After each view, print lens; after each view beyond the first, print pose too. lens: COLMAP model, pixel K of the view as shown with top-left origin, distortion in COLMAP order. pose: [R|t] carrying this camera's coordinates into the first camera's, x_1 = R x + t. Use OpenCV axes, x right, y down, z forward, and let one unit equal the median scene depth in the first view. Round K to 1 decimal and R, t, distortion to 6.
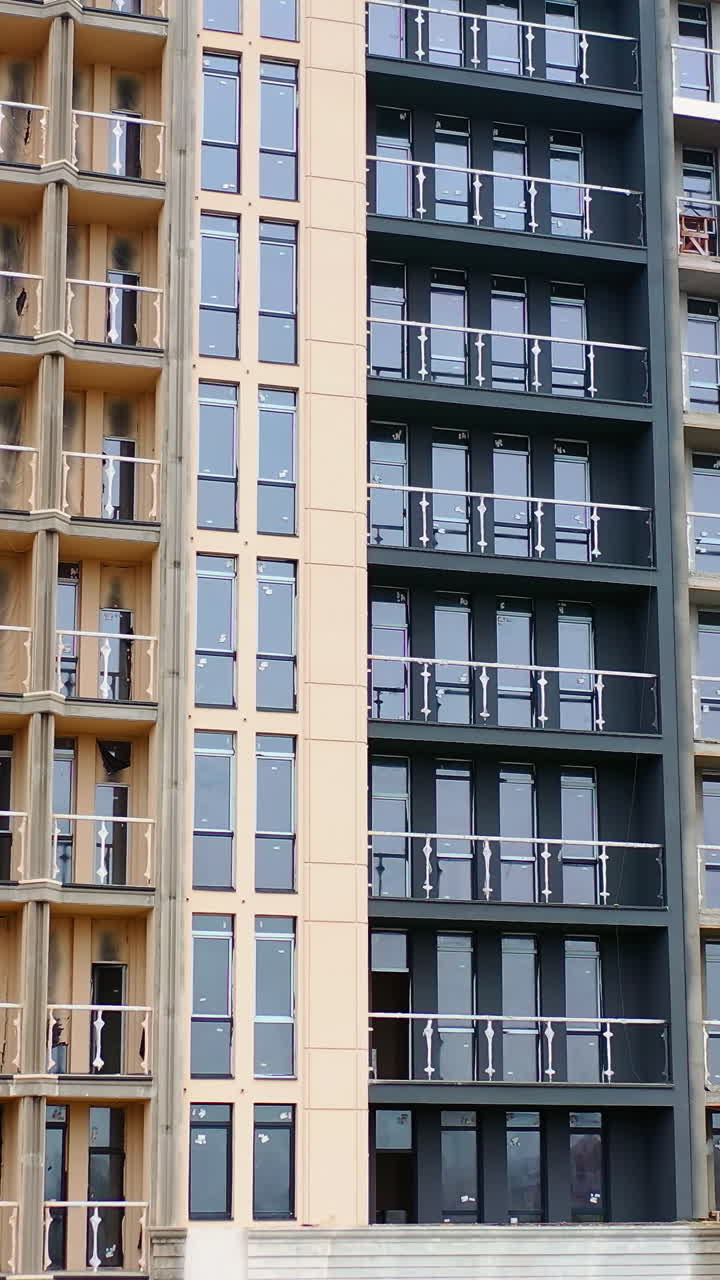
lens RADIAL K [[2548.8, 0, 360.0], [0, 2548.8, 640.0], [0, 0, 1]] dist [-0.007586, 0.004682]
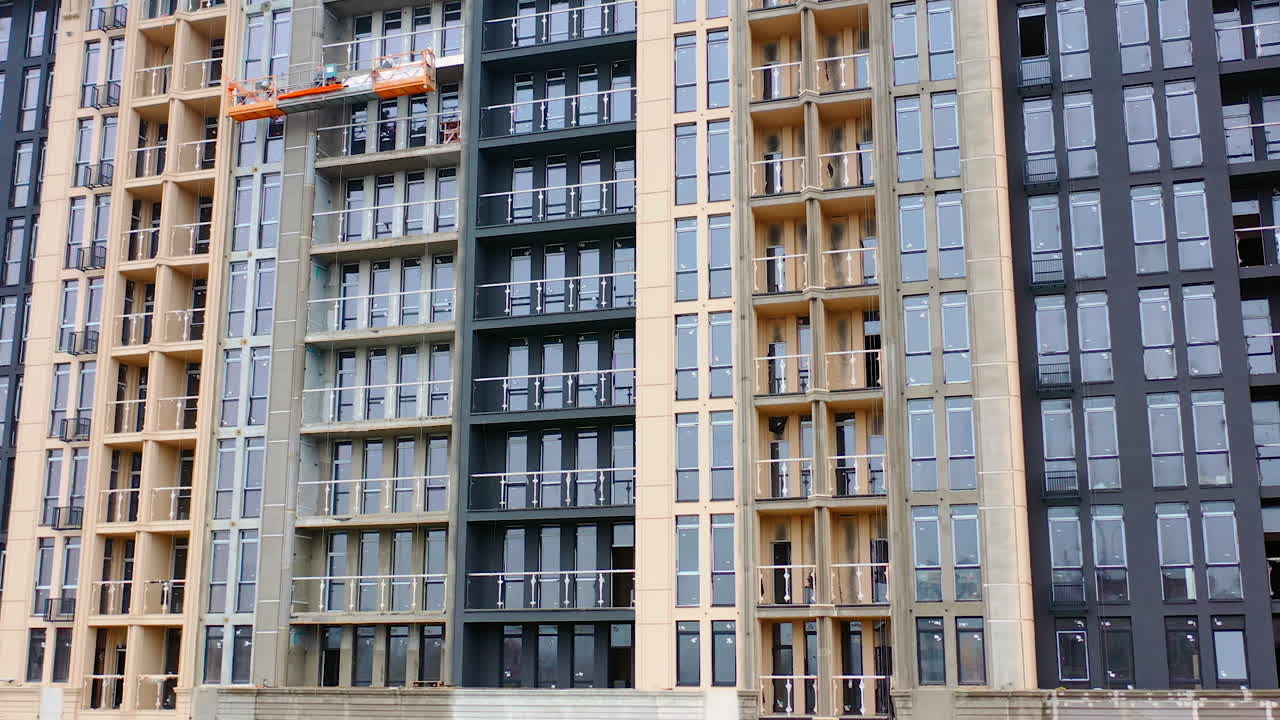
lens RADIAL K [[1440.0, 0, 664.6], [0, 1440.0, 358.7], [0, 0, 1]] dist [-0.004288, -0.008204]
pose [[0.819895, -0.124104, -0.558902, 0.676805], [0.124250, 0.991527, -0.037898, 0.046273], [0.558869, -0.038371, 0.828367, 0.208526]]
